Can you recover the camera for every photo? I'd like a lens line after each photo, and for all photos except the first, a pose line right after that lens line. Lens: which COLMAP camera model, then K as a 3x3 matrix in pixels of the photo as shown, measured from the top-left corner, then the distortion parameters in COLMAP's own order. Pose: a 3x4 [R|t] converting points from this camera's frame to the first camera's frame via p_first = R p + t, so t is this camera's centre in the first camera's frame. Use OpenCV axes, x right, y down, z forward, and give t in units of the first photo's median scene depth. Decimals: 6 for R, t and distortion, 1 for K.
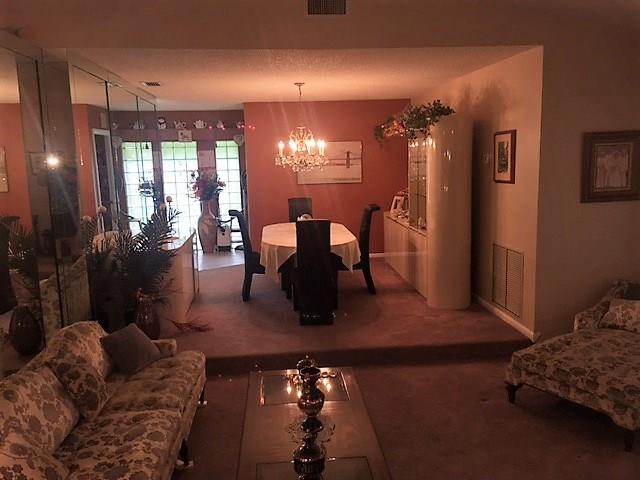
lens RADIAL K [[541.5, 0, 320.0], [0, 541.5, 240.0], [0, 0, 1]] dist [0.078115, -0.124906]
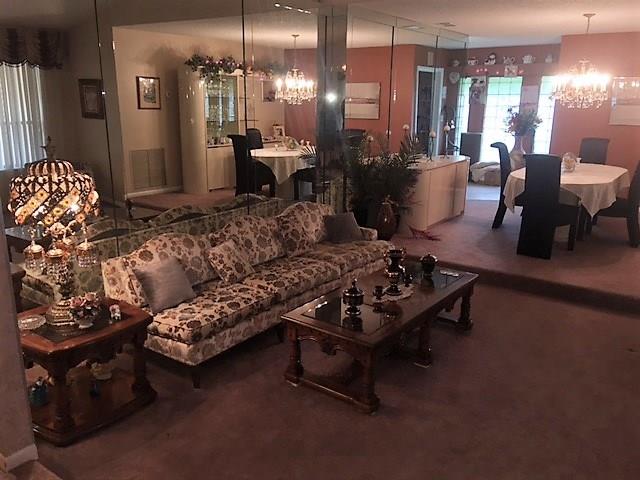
lens RADIAL K [[548.2, 0, 320.0], [0, 548.2, 240.0], [0, 0, 1]] dist [0.070454, -0.006947]
pose [[0.749744, 0.199281, -0.631008, 0.222512], [-0.130330, 0.979368, 0.154445, 0.007547], [0.648767, -0.033555, 0.760247, -0.053153]]
